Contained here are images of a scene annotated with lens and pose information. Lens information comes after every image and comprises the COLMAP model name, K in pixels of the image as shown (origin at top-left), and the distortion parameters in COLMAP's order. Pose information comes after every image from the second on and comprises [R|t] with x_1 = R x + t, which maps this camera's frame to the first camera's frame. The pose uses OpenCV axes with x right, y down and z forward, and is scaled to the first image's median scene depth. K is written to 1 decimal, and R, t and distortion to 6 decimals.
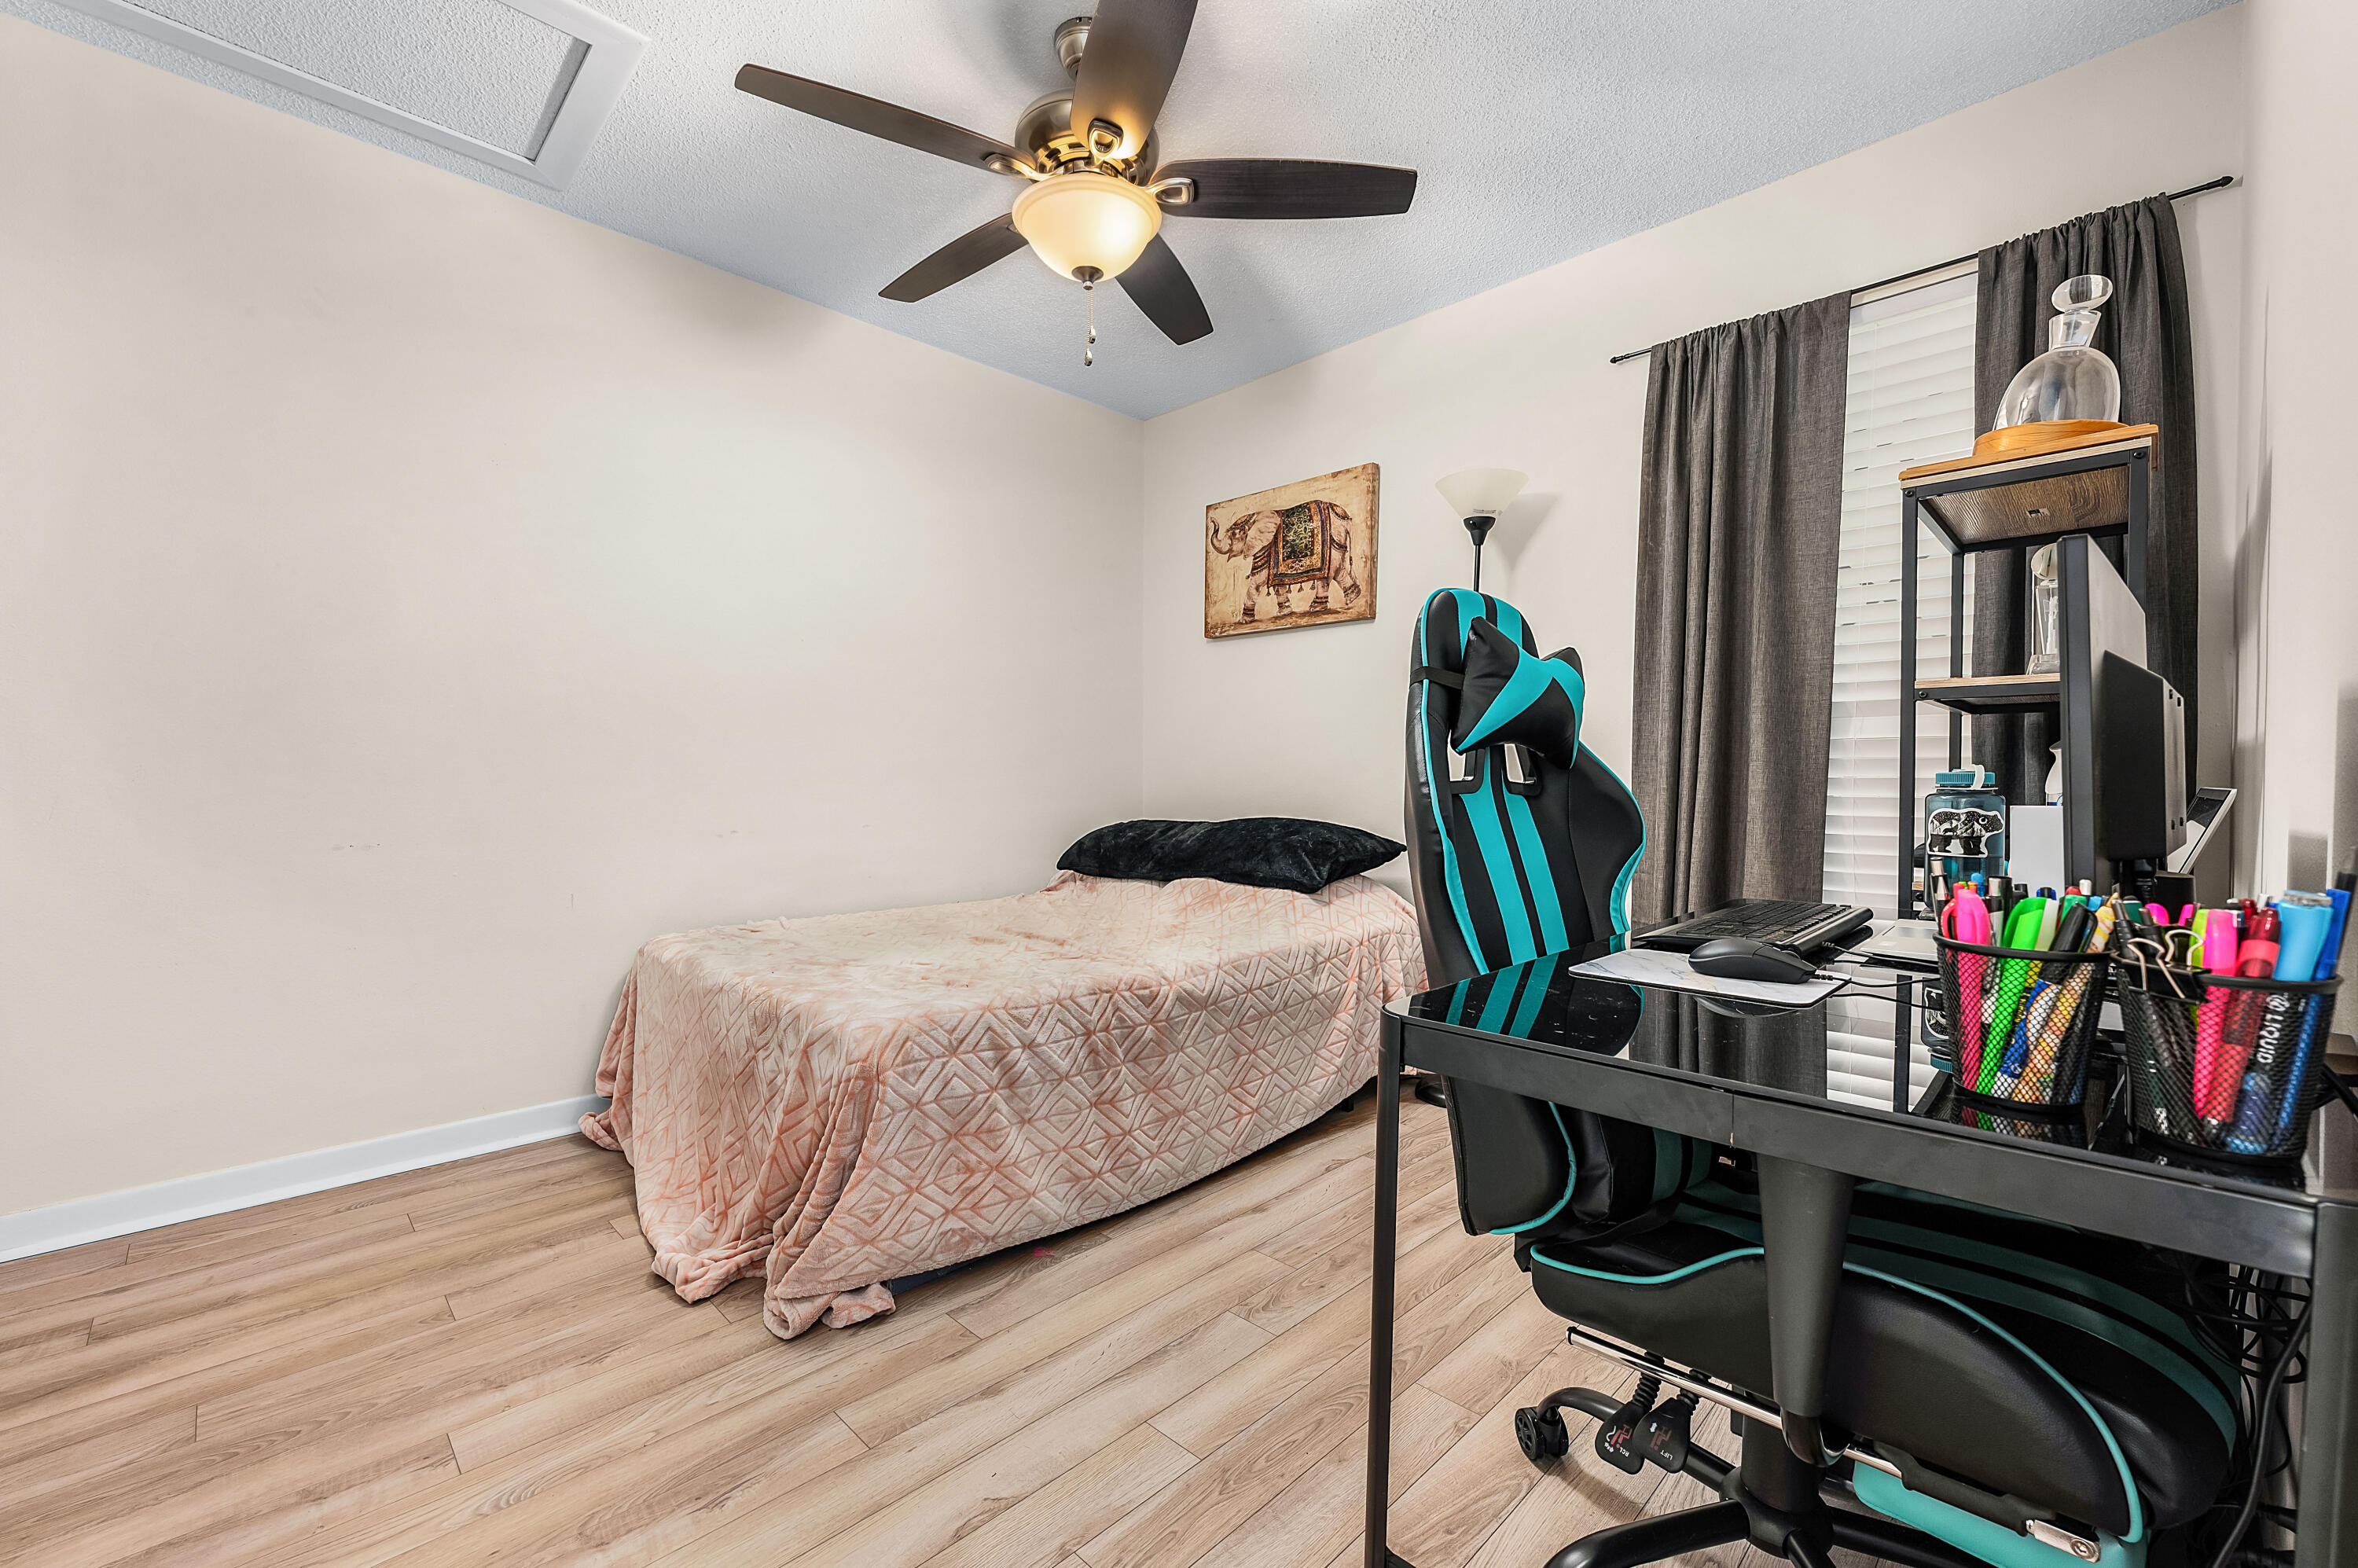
lens RADIAL K [[978.1, 0, 1180.9], [0, 978.1, 791.0], [0, 0, 1]] dist [-0.004093, -0.000301]
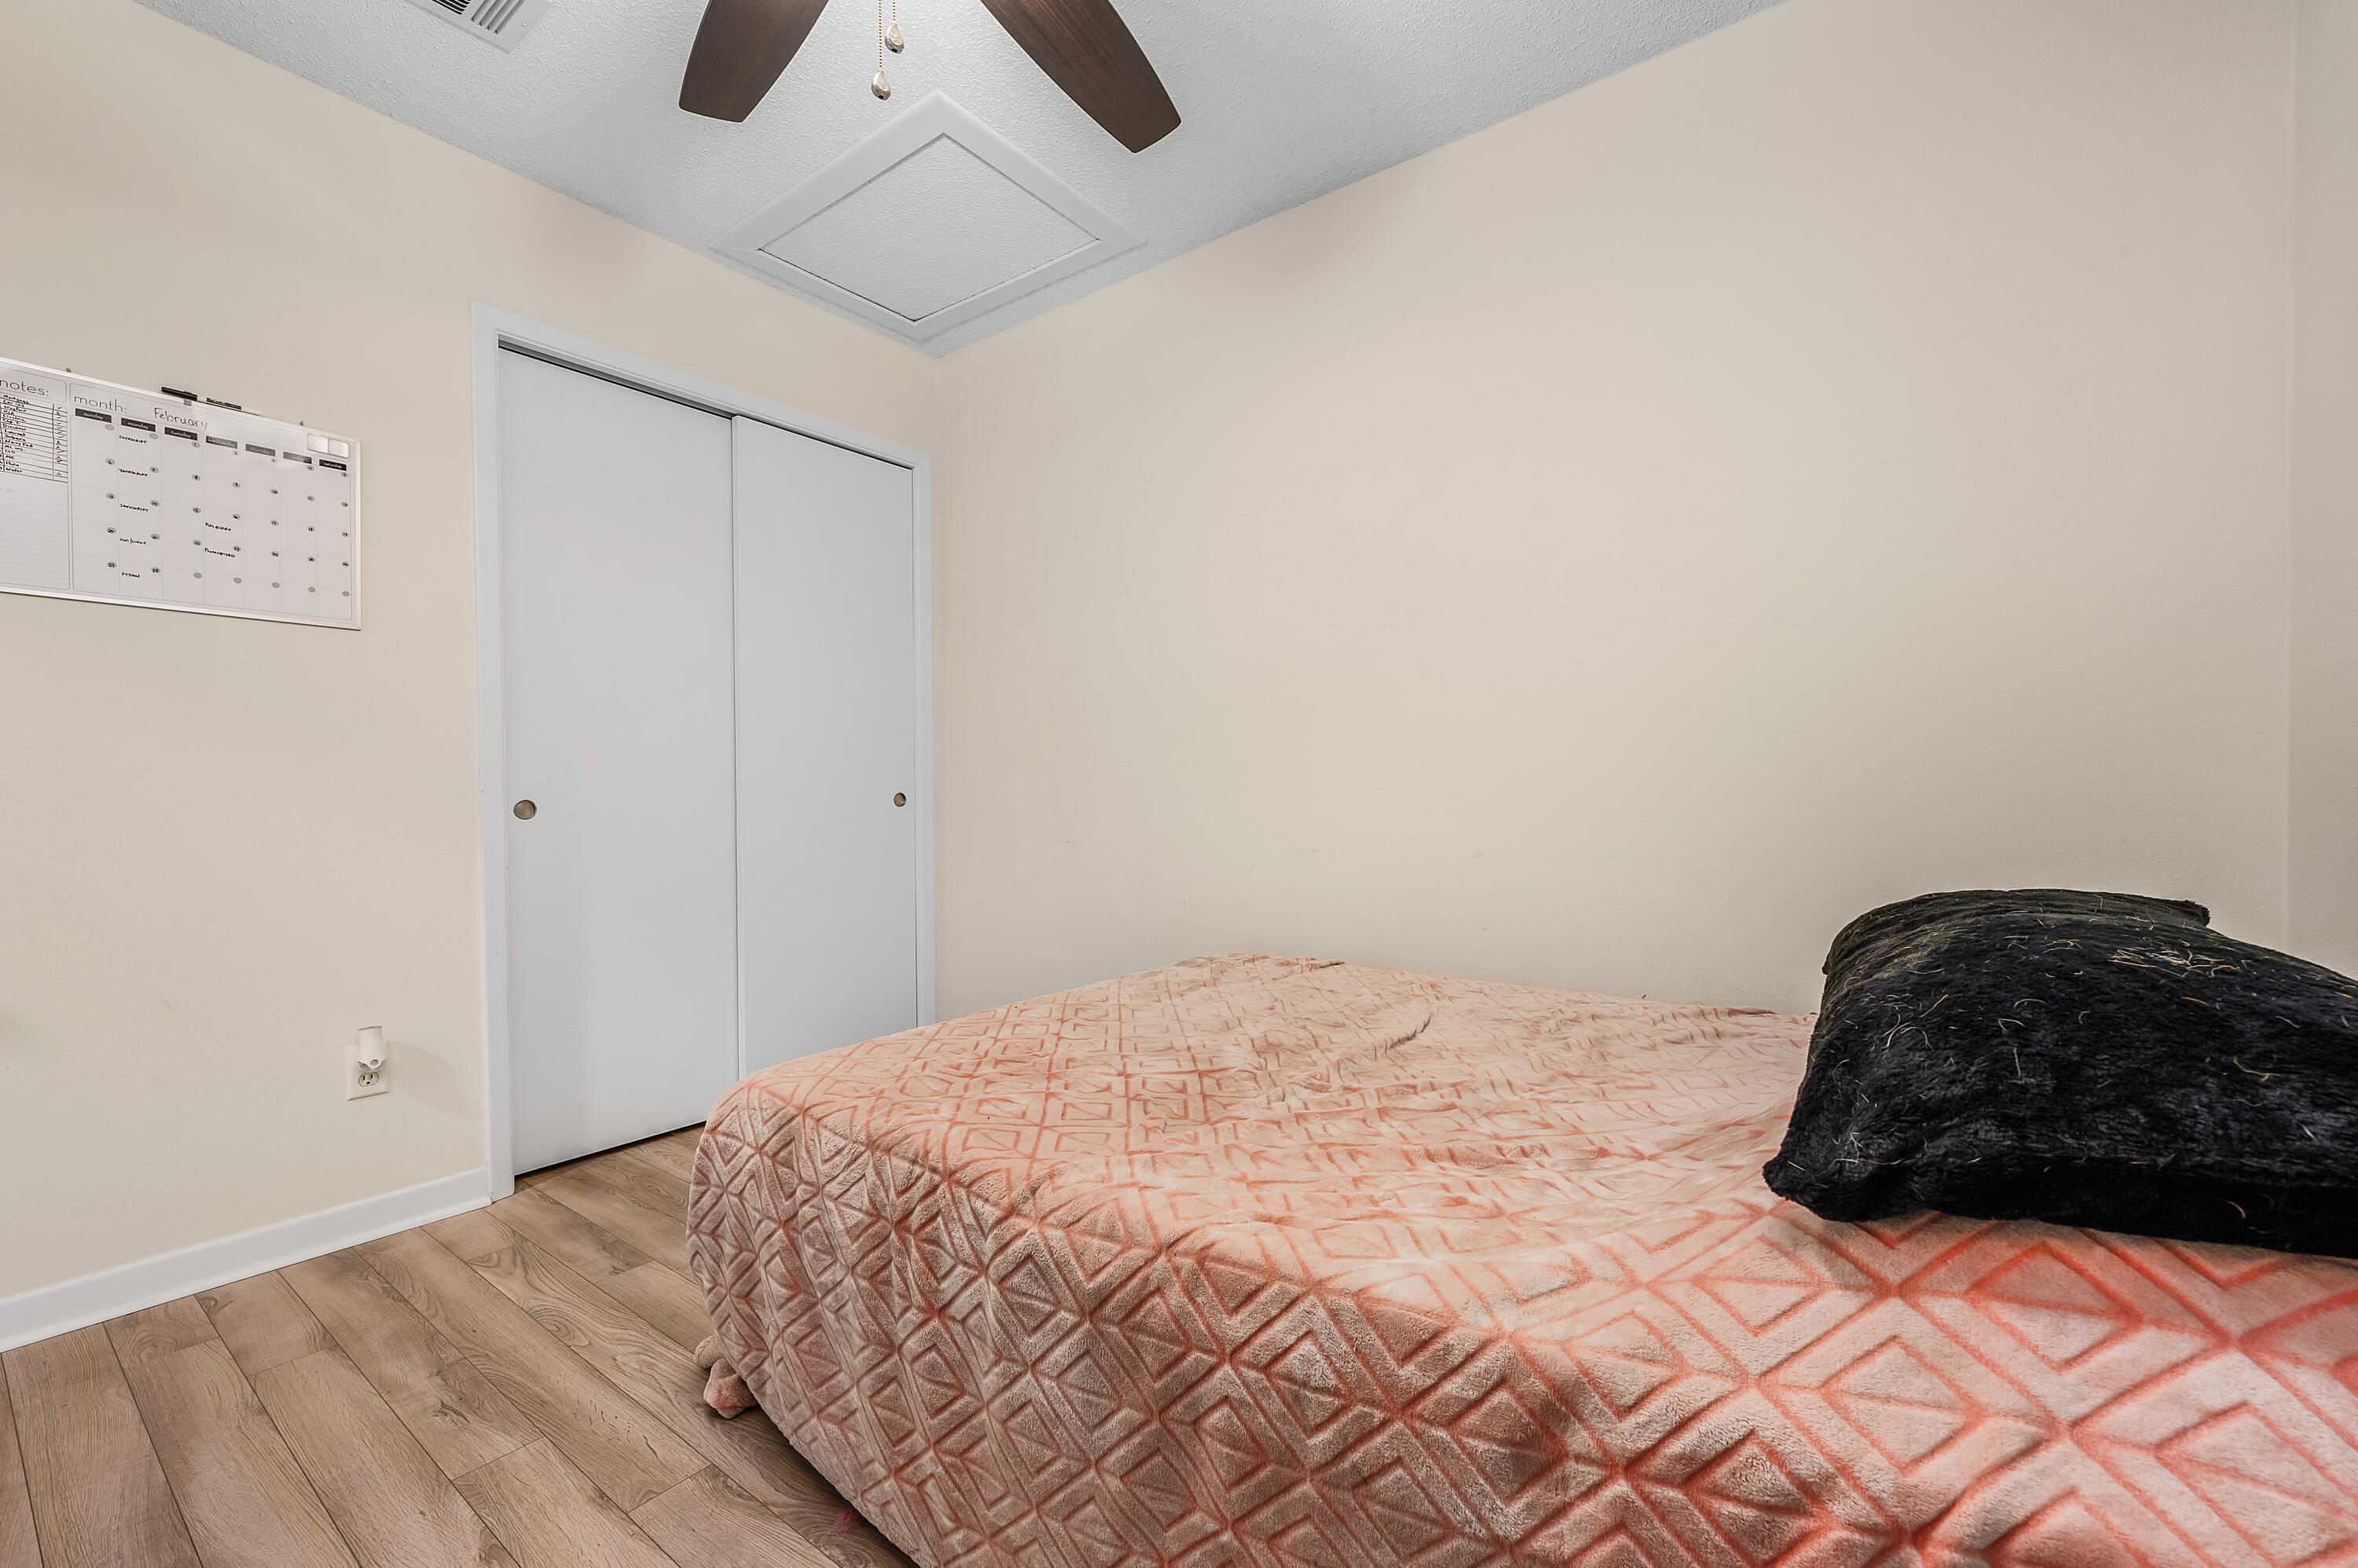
lens RADIAL K [[956.0, 0, 1184.7], [0, 956.0, 793.0], [0, 0, 1]] dist [-0.001797, -0.000279]
pose [[0.143133, 0.002170, -0.989701, 0.431785], [-0.004562, 0.999988, 0.001533, -0.011358], [0.989693, 0.004296, 0.143141, 0.937584]]
